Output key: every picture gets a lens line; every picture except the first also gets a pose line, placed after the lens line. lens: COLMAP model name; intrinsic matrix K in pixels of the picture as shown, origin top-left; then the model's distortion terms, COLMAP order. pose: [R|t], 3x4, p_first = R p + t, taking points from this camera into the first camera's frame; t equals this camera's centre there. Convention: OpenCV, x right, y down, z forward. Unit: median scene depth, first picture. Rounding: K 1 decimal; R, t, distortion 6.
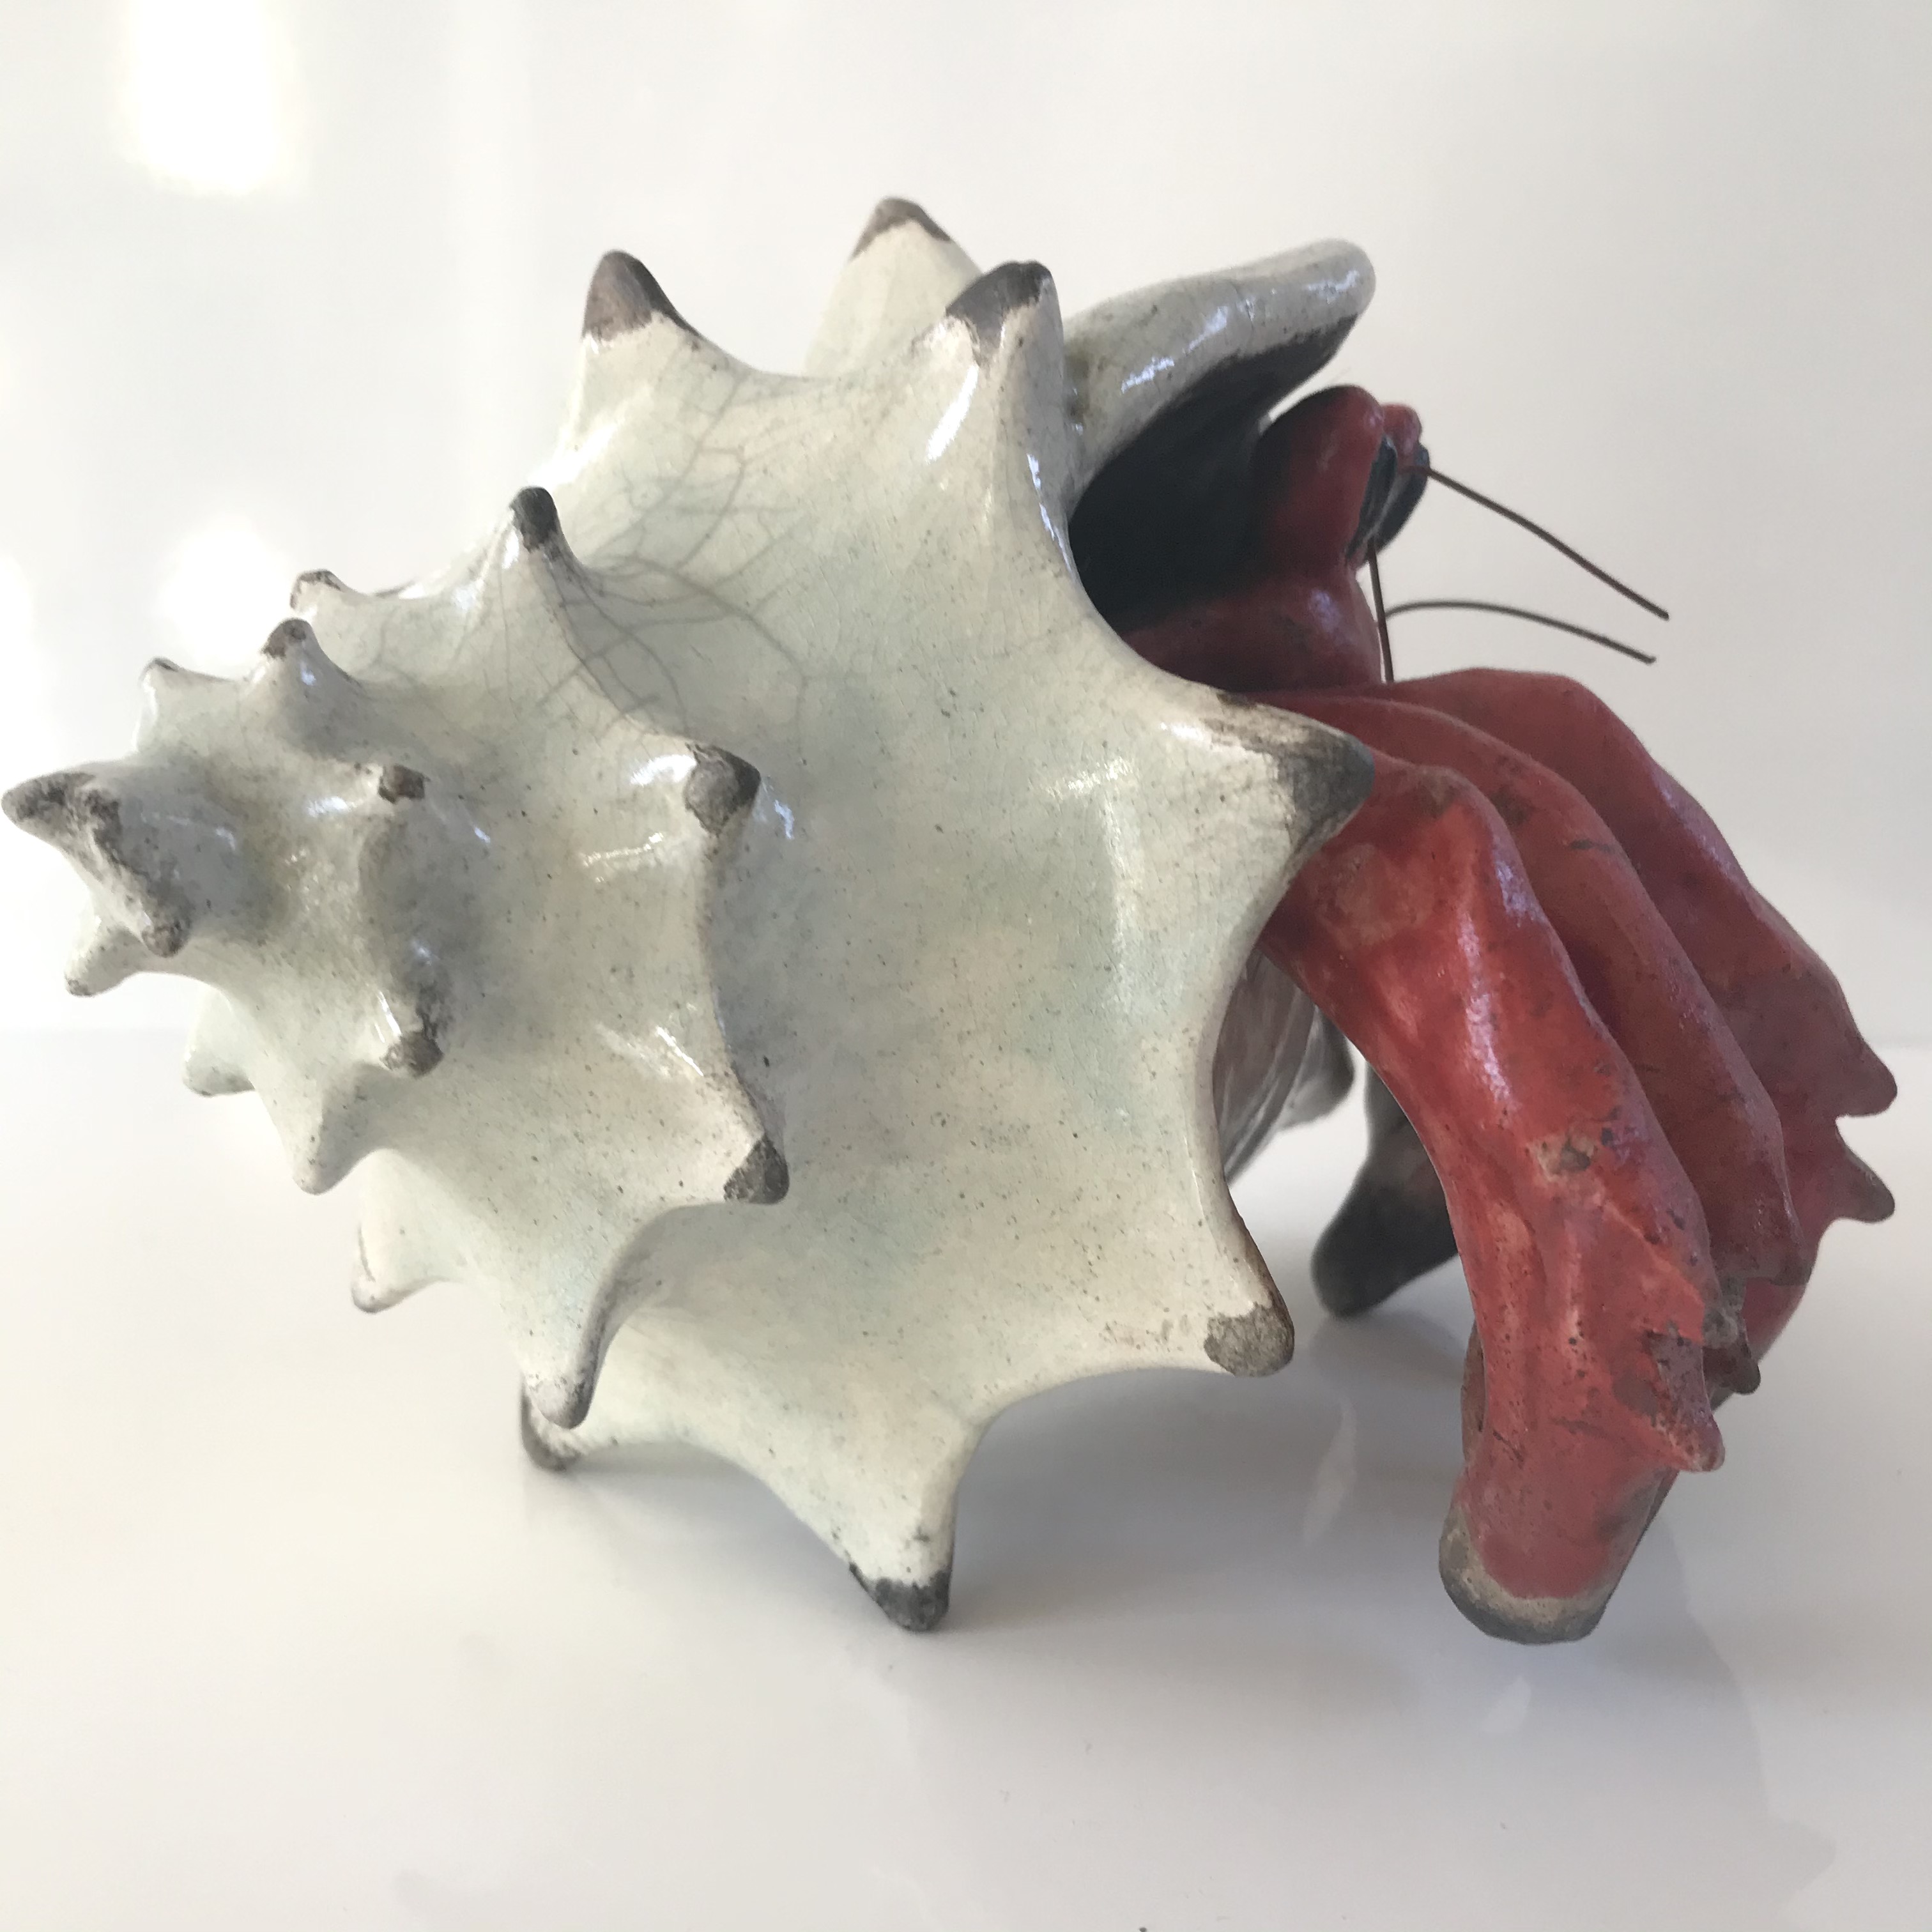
lens RADIAL K [[2196.2, 0, 1019.9], [0, 2196.2, 974.4], [0, 0, 1]] dist [0.188447, -0.621101]
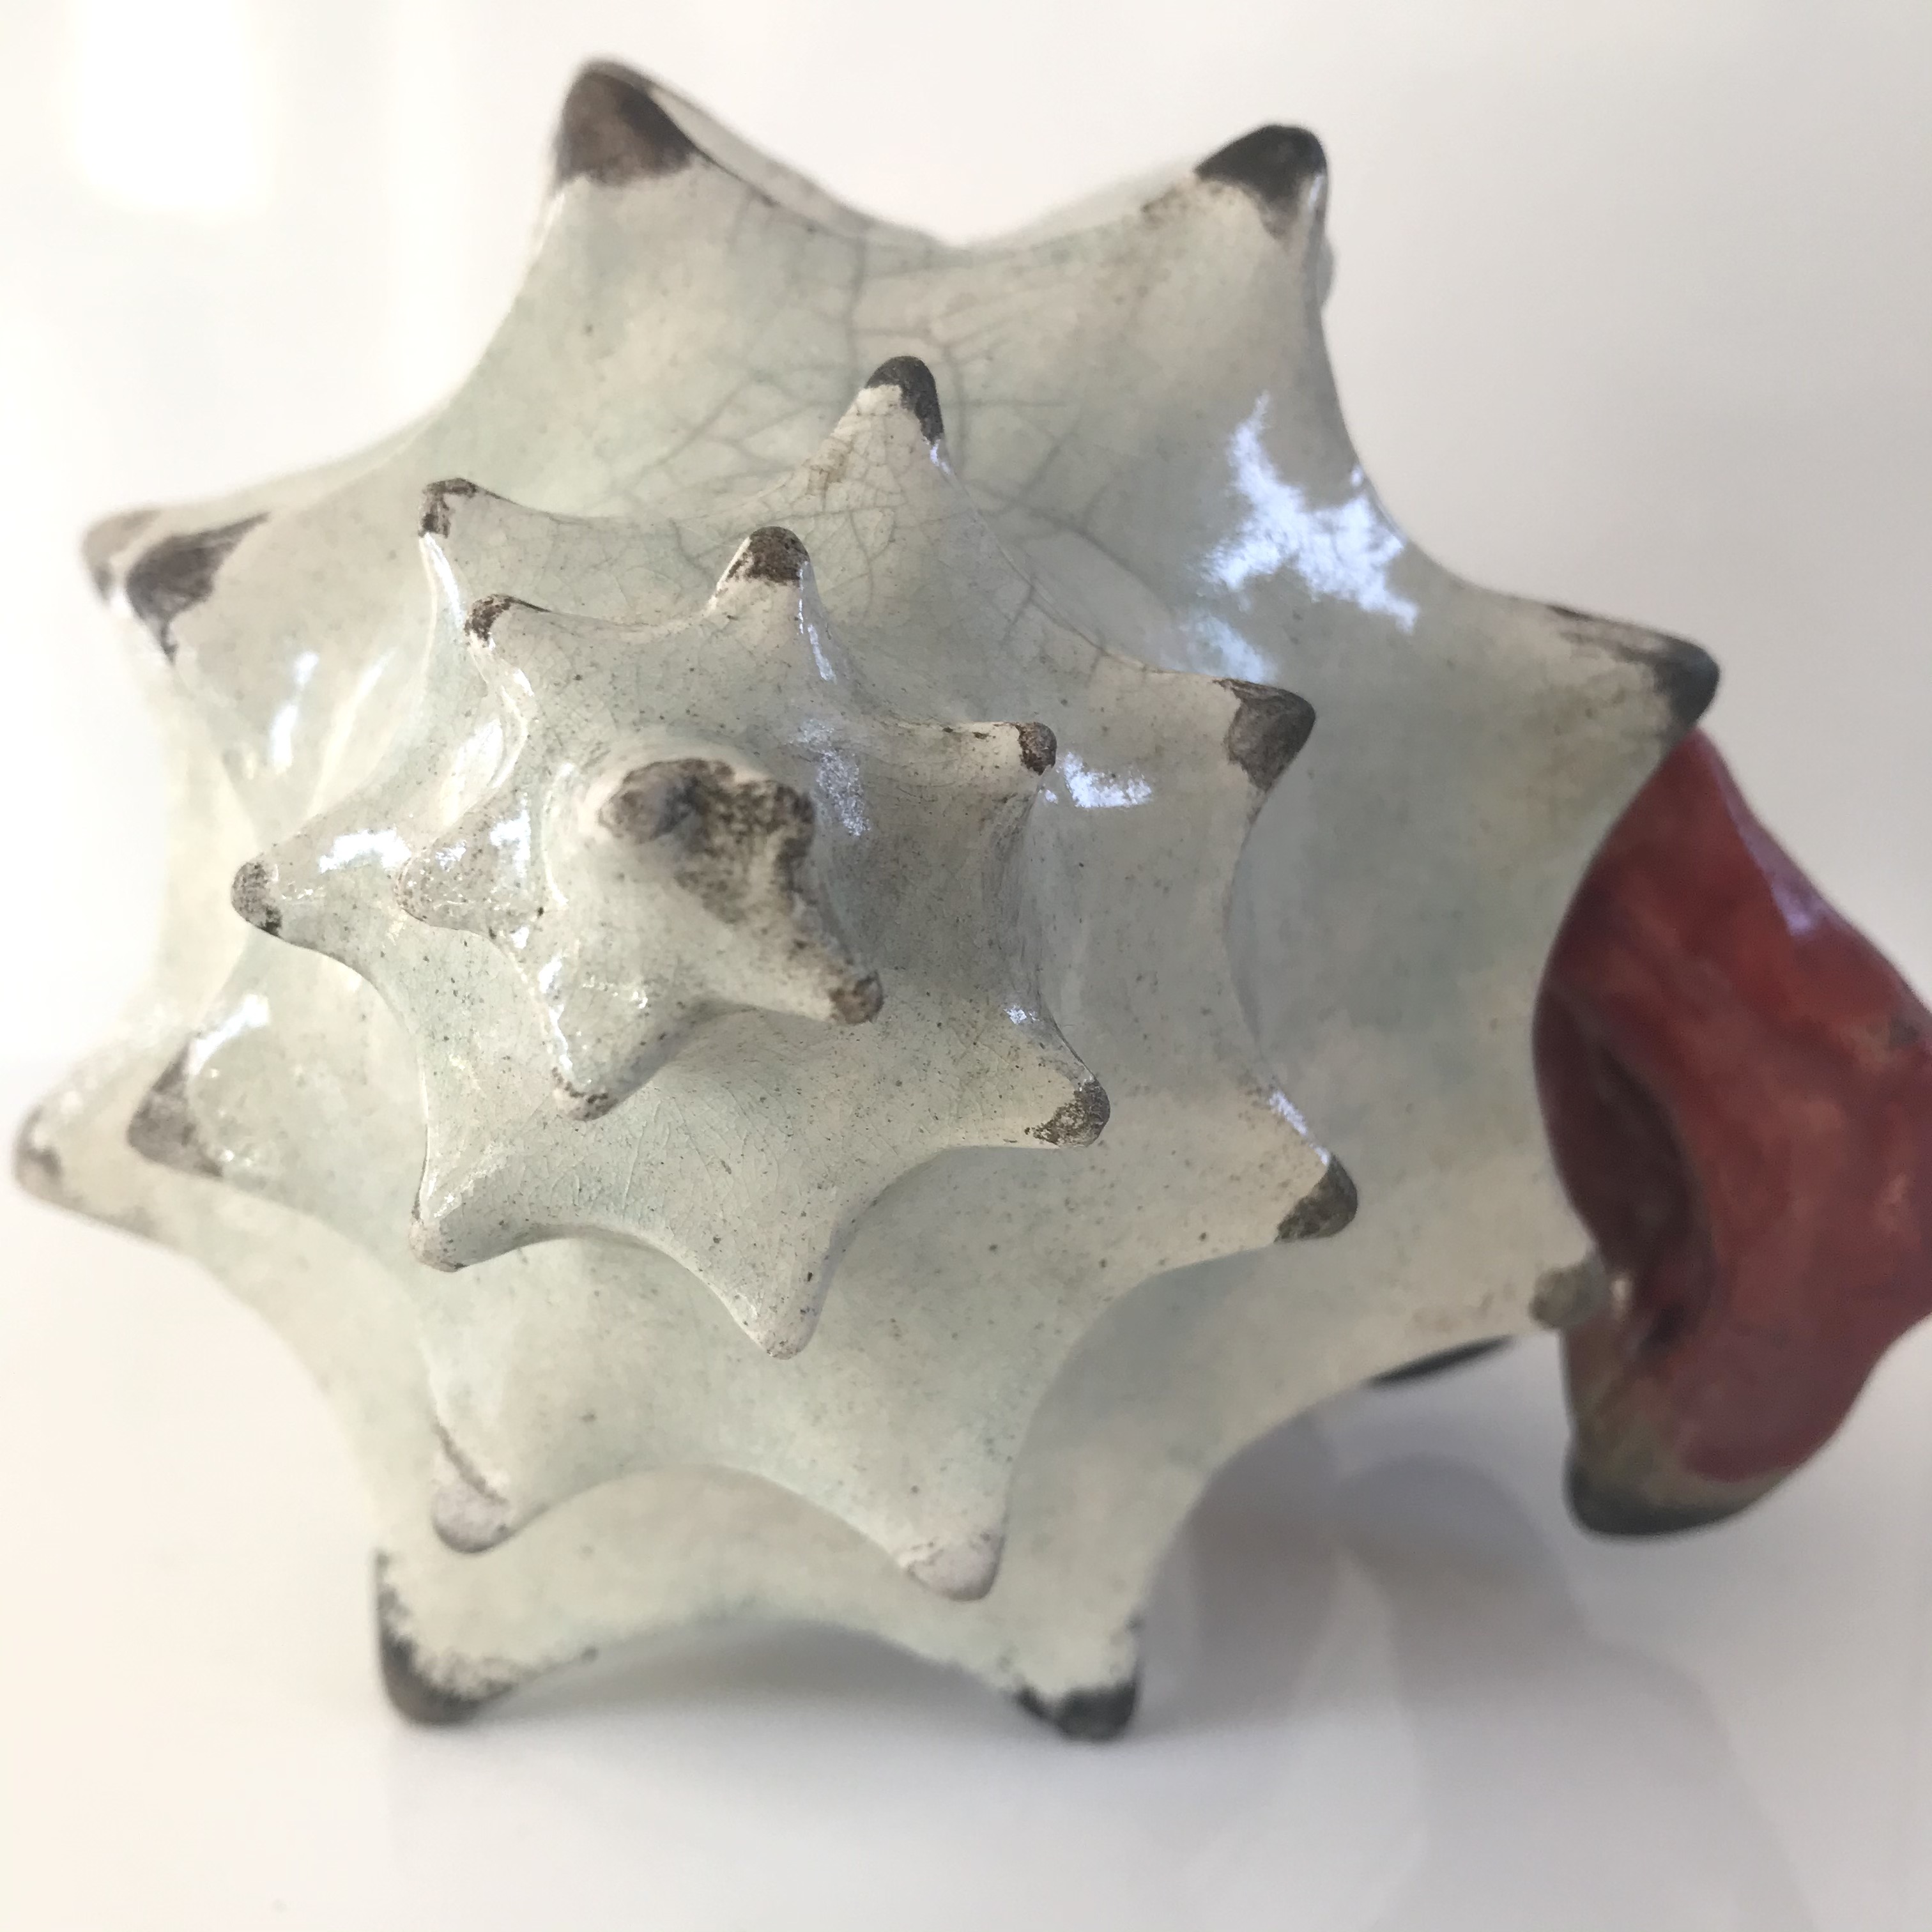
lens RADIAL K [[2160.3, 0, 1009.9], [0, 2160.3, 961.6], [0, 0, 1]] dist [0.178954, -0.579396]
pose [[0.789170, -0.123572, 0.601615, -0.666737], [0.133518, 0.990641, 0.028336, -0.034853], [-0.599486, 0.057965, 0.798283, 0.412809]]
